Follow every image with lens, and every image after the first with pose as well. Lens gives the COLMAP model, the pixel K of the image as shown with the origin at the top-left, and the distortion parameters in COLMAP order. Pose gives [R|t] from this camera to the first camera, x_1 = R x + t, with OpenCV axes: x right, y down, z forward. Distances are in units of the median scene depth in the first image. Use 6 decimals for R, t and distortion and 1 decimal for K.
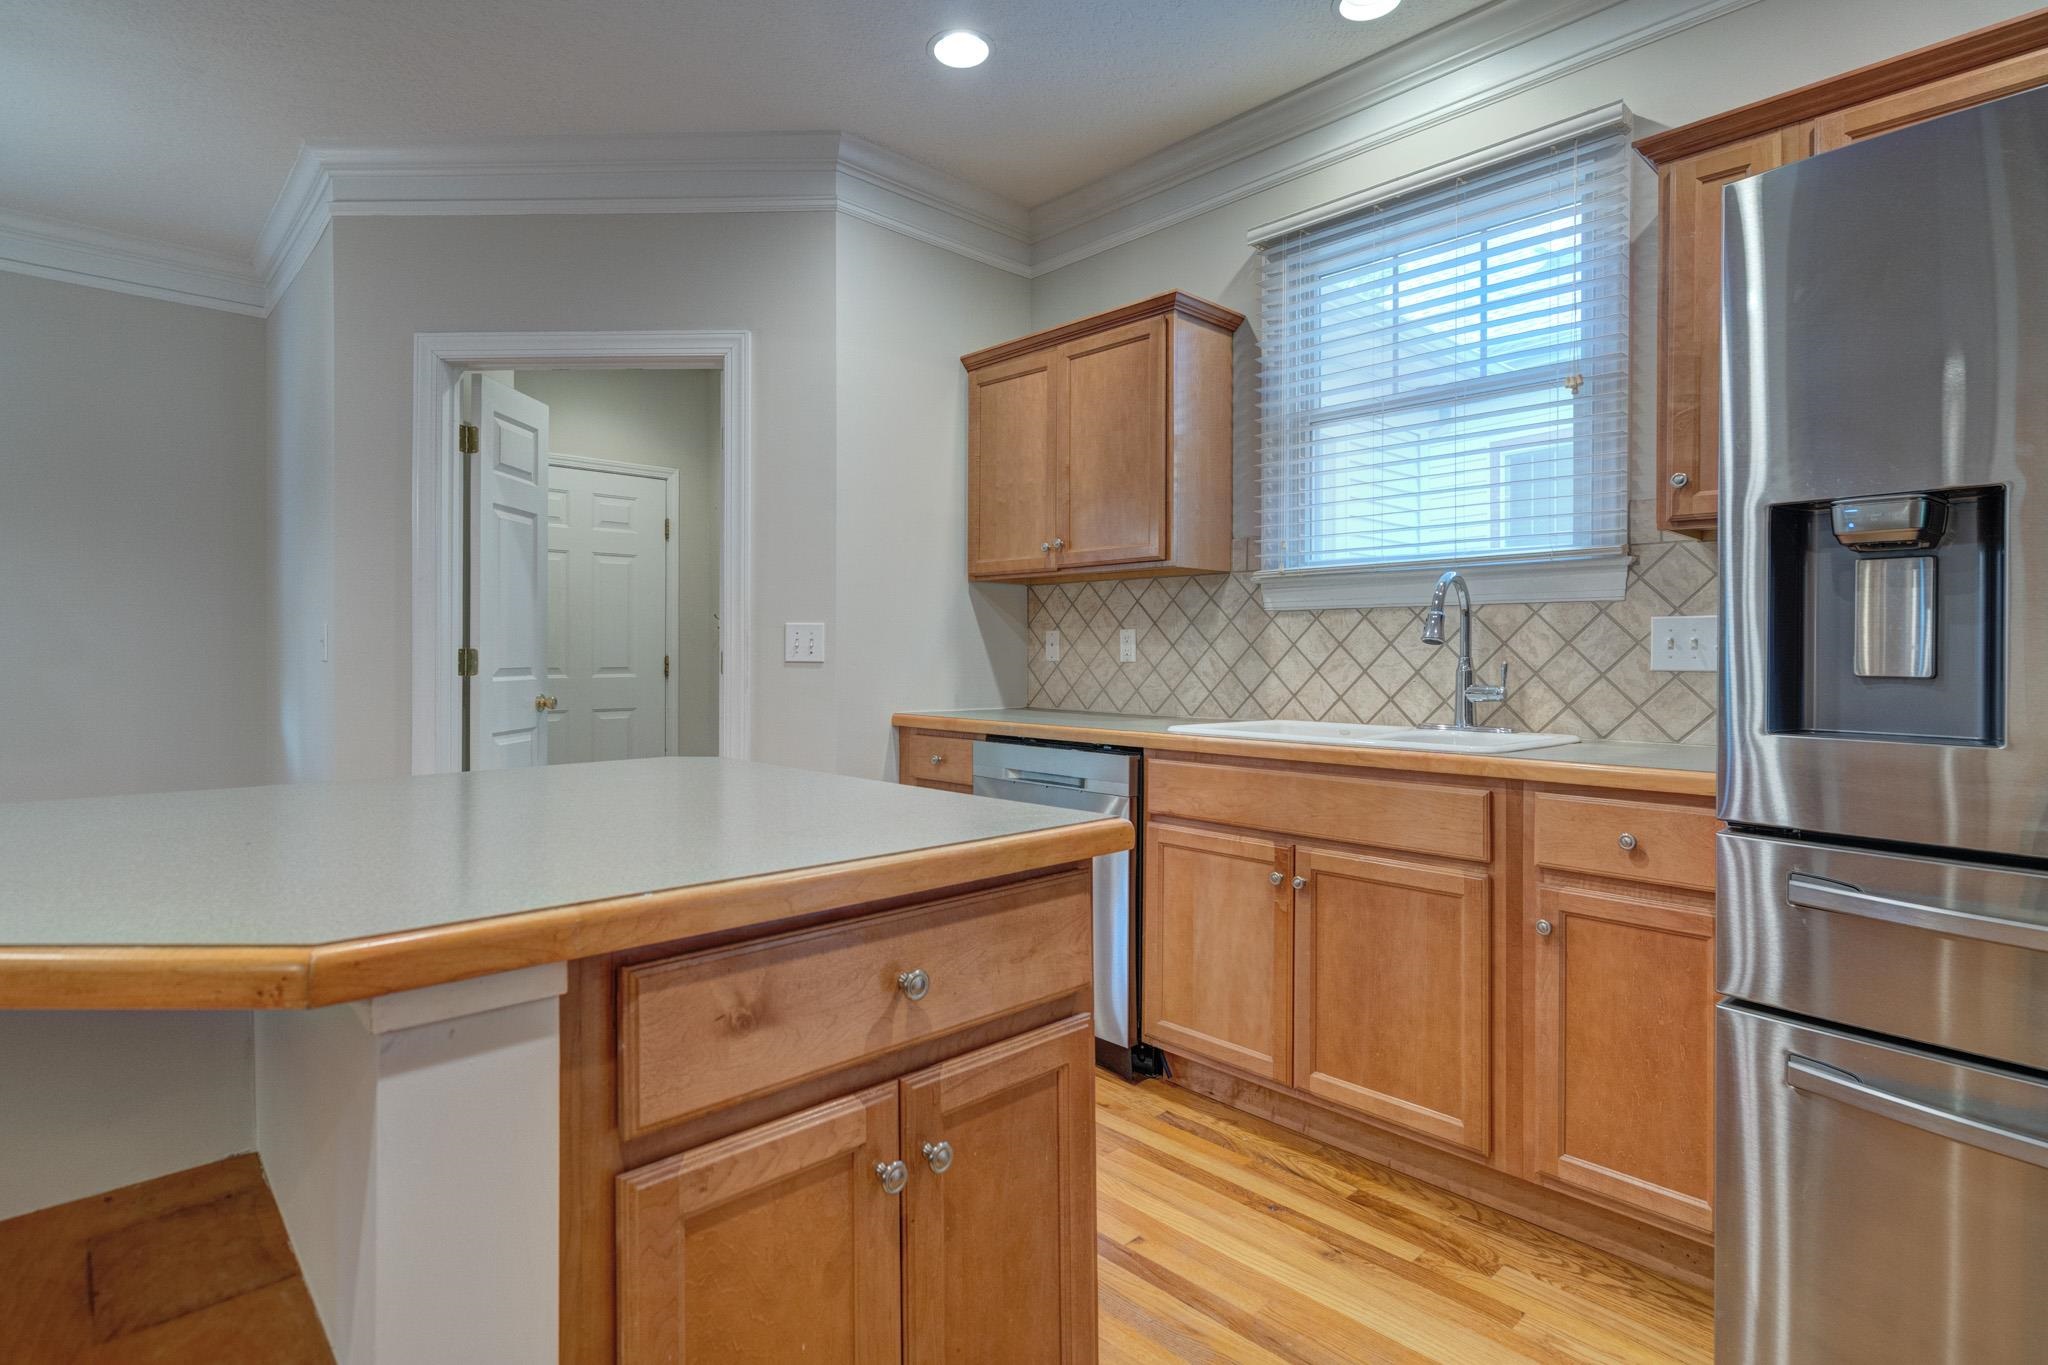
lens RADIAL K [[1030.2, 0, 988.5], [0, 1030.2, 653.1], [0, 0, 1]] dist [0.003859, 0.001673]
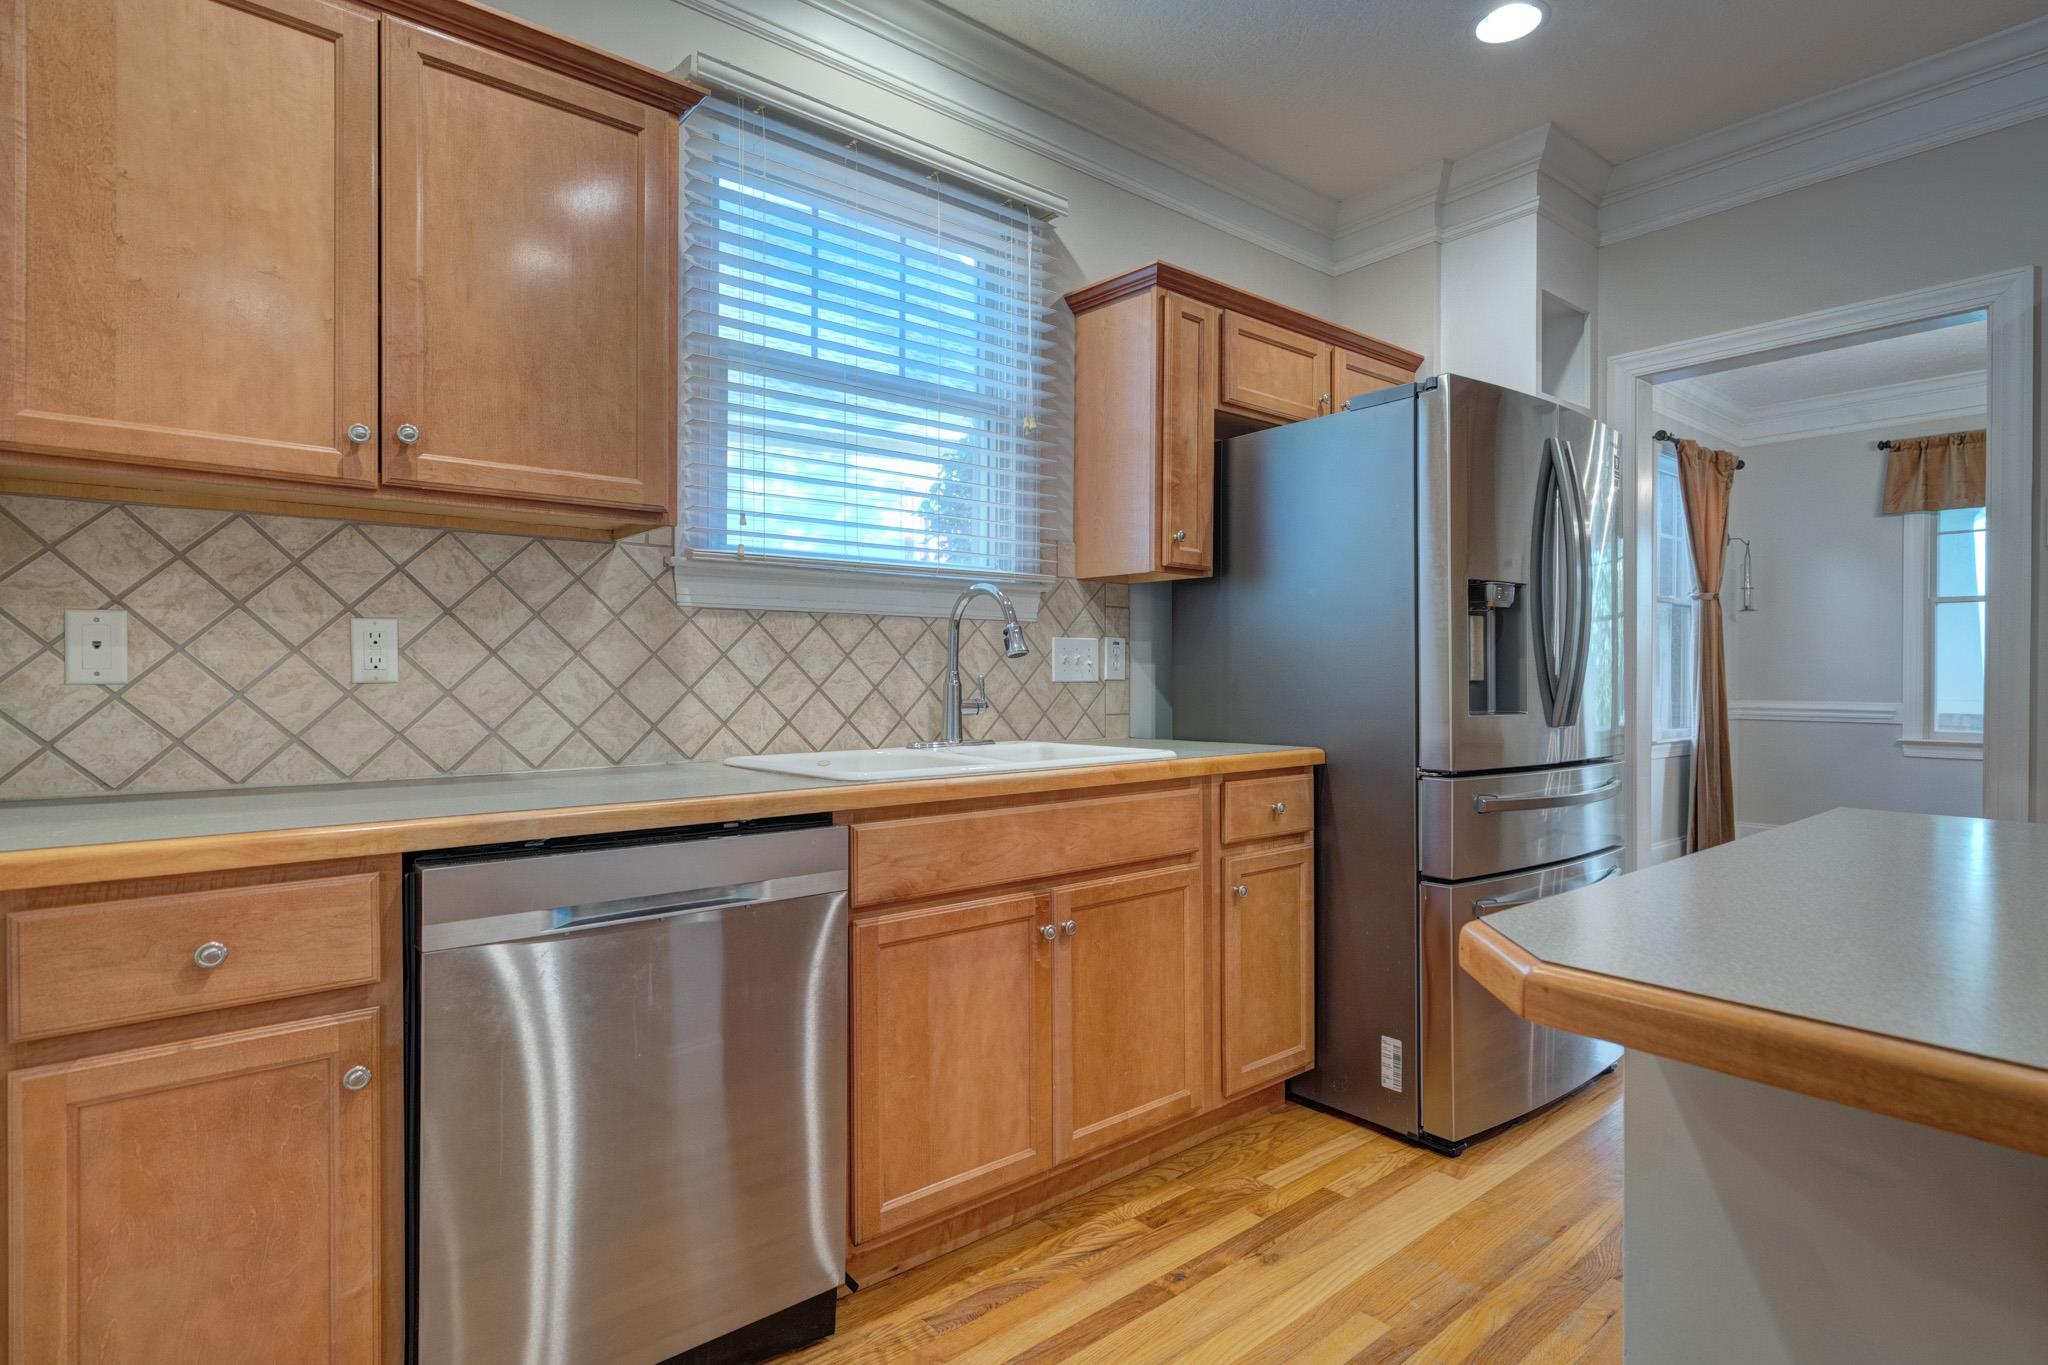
lens RADIAL K [[1030.2, 0, 1032.0], [0, 1030.2, 685.7], [0, 0, 1]] dist [0.003859, 0.001673]
pose [[0.048575, -0.012623, 0.998740, -0.452088], [0.001011, 0.999920, 0.012589, 0.005134], [-0.998819, 0.000398, 0.048584, 0.781738]]
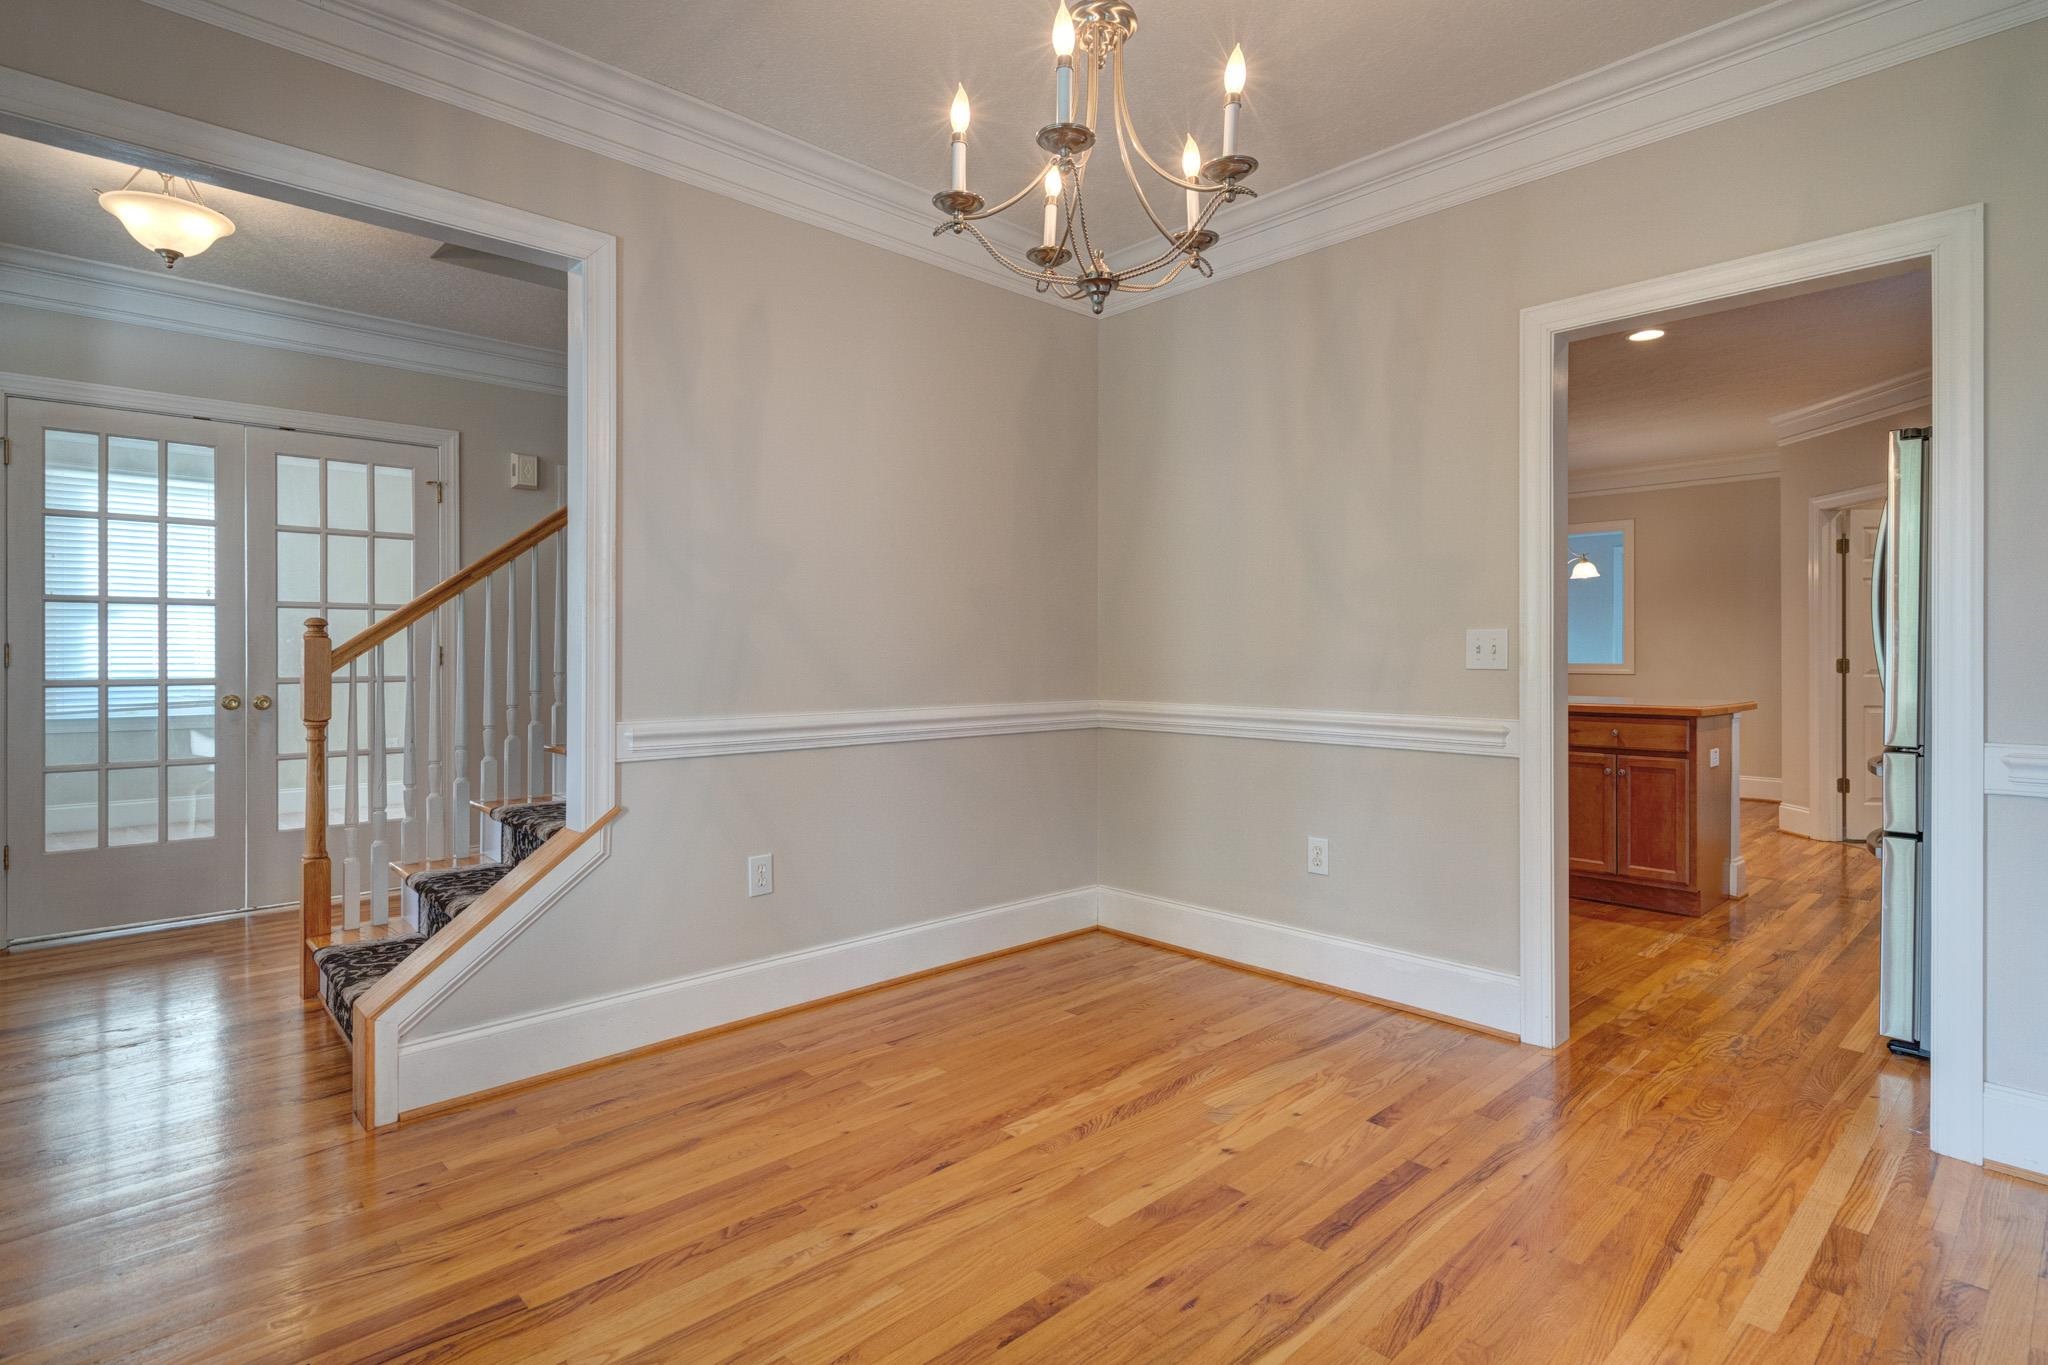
lens RADIAL K [[1030.2, 0, 1035.2], [0, 1030.2, 664.0], [0, 0, 1]] dist [0.003859, 0.001673]
pose [[0.019878, 0.003214, -0.999797, 1.631444], [0.001689, 0.999993, 0.003248, -0.003038], [0.999801, -0.001753, 0.019872, -0.613317]]
